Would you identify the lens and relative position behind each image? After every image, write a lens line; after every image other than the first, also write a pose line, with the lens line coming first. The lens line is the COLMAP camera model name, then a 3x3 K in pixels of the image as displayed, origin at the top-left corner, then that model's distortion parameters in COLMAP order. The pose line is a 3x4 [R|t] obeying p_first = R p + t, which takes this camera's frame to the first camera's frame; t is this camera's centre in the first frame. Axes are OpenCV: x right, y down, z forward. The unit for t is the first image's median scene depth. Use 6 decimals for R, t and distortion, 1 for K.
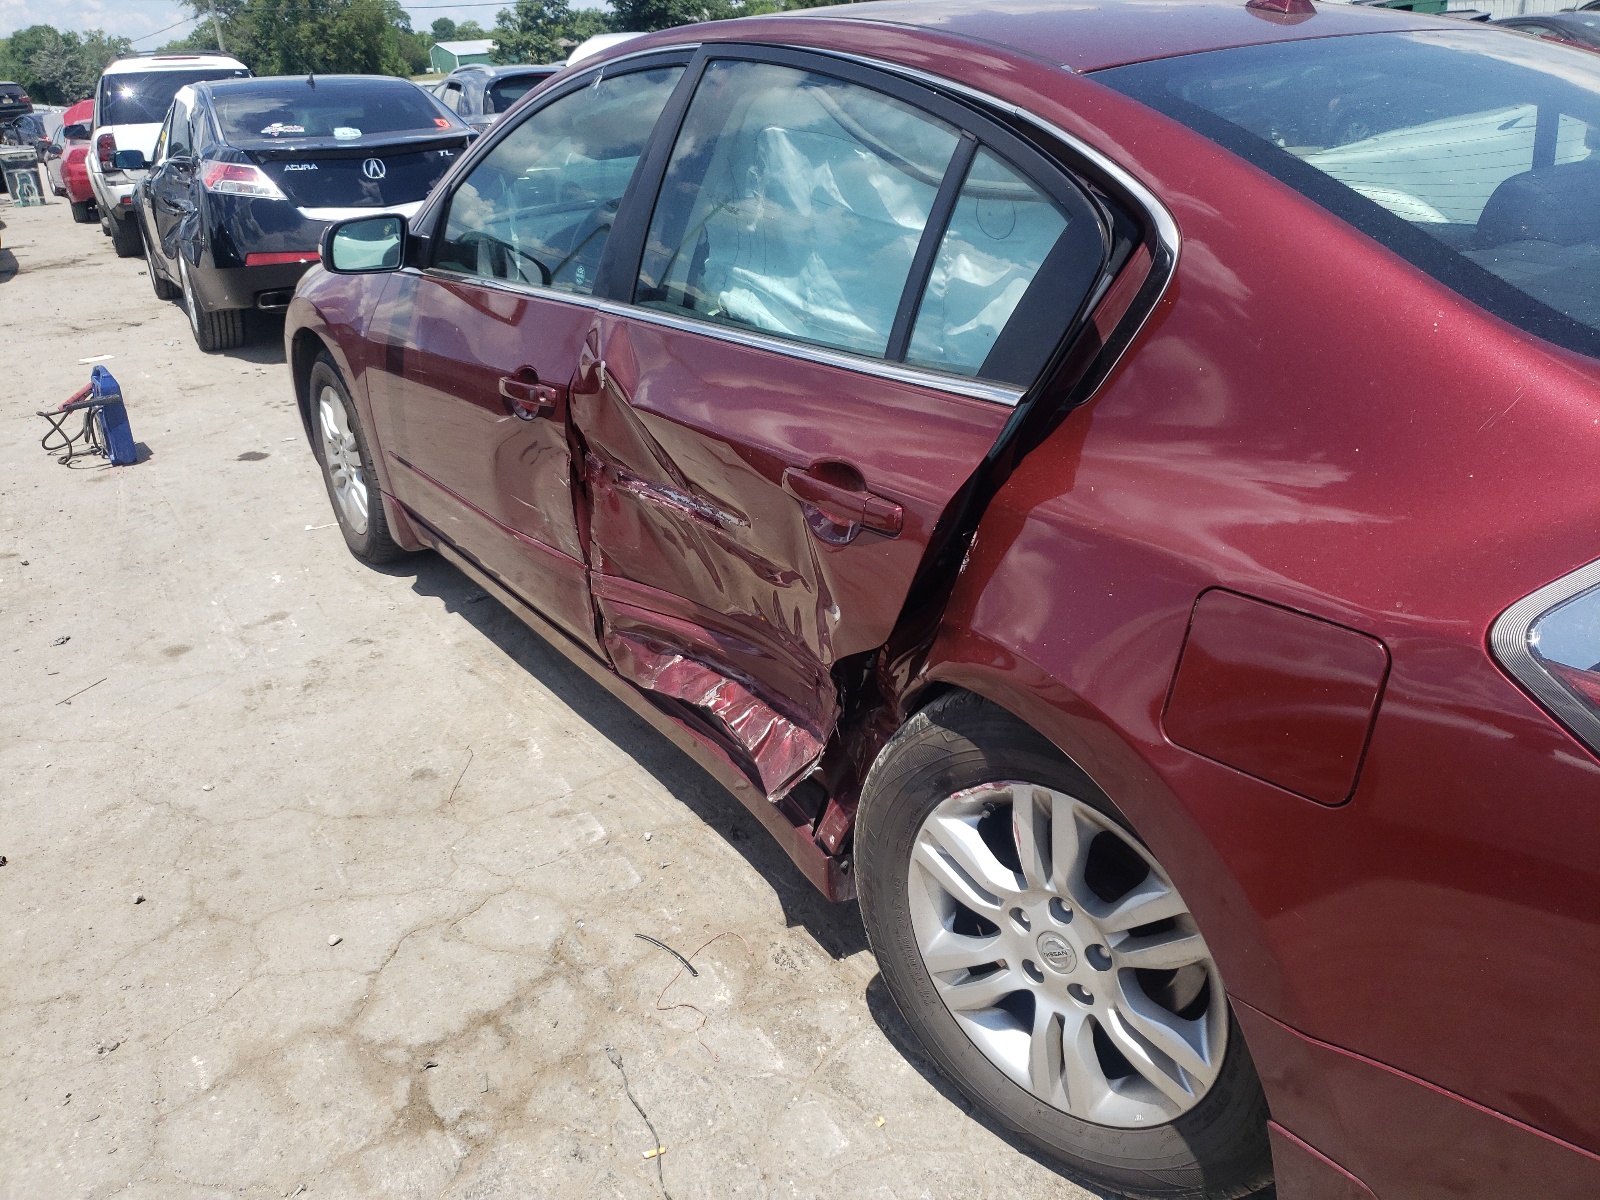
lens RADIAL K [[1275.7, 0, 800.0], [0, 1275.7, 600.0], [0, 0, 1]] dist [-0.038675, 0.096649]
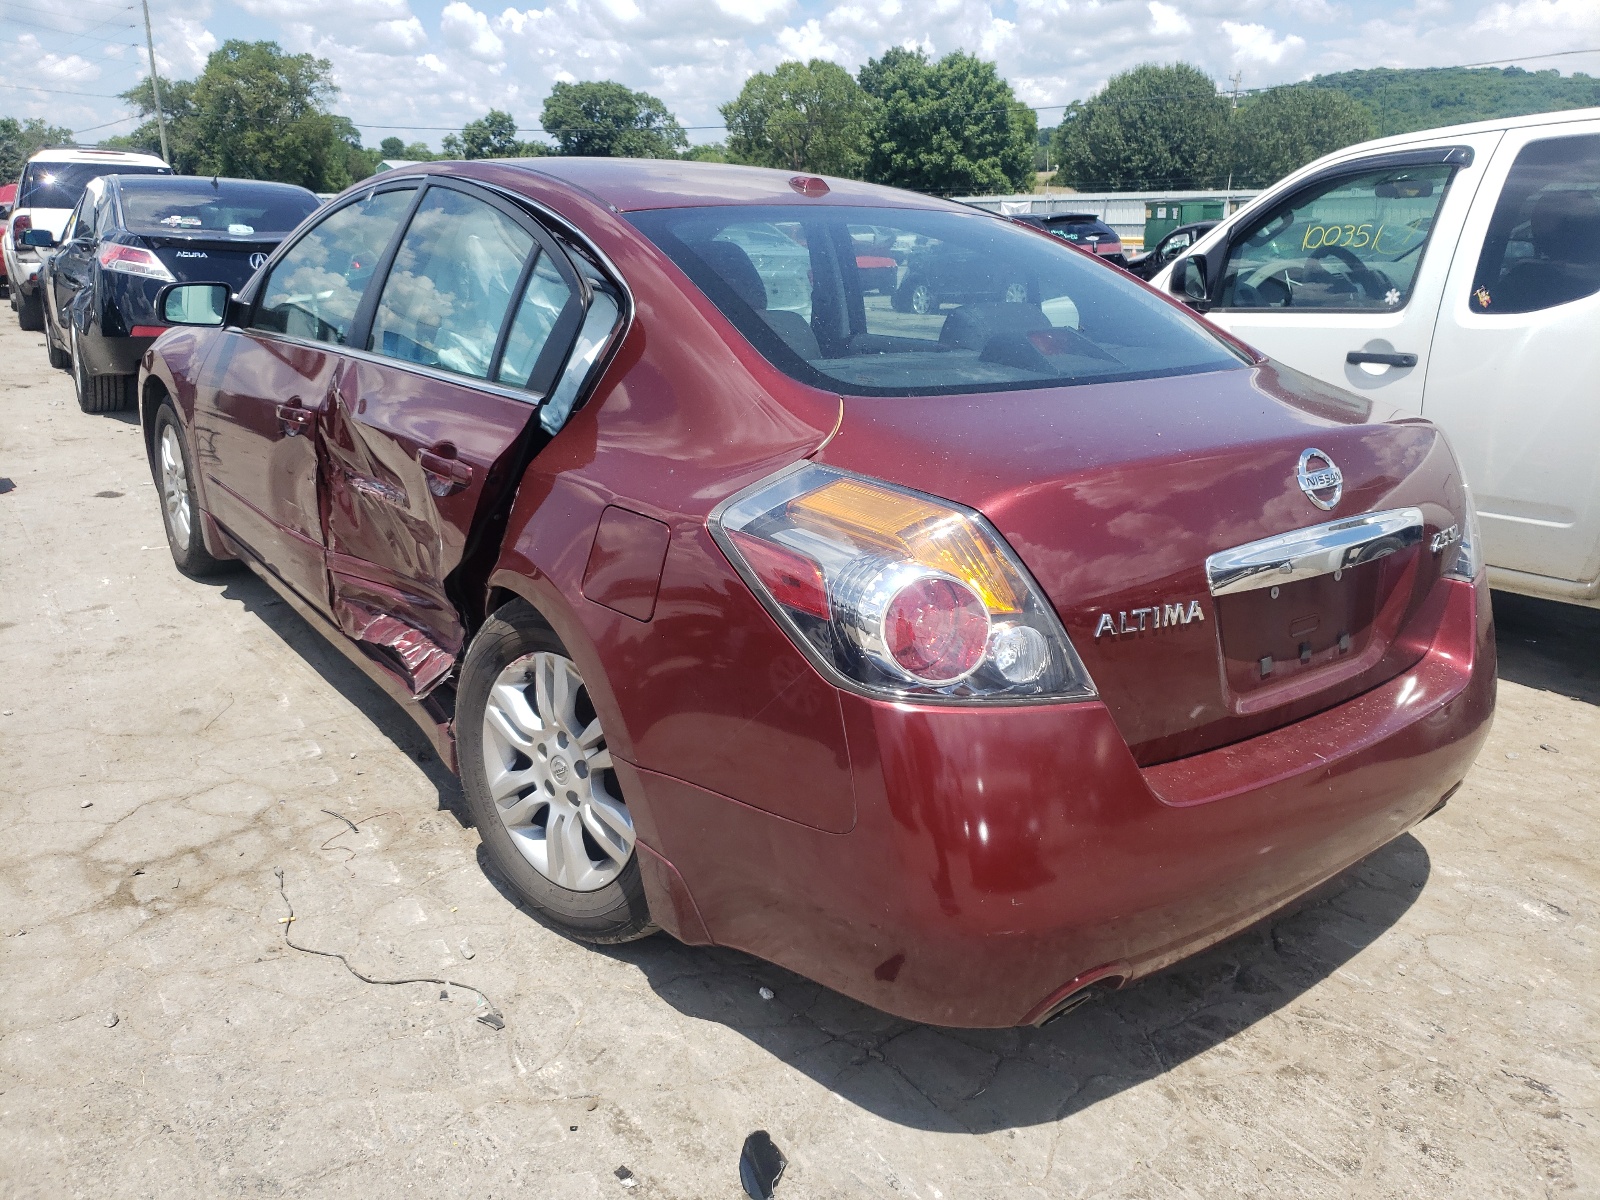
lens RADIAL K [[1275.7, 0, 800.0], [0, 1275.7, 600.0], [0, 0, 1]] dist [-0.038675, 0.096649]
pose [[0.995728, 0.062217, 0.068230, 0.221696], [-0.054866, 0.992982, -0.104771, 0.131396], [-0.074269, 0.100580, 0.992153, -0.317662]]
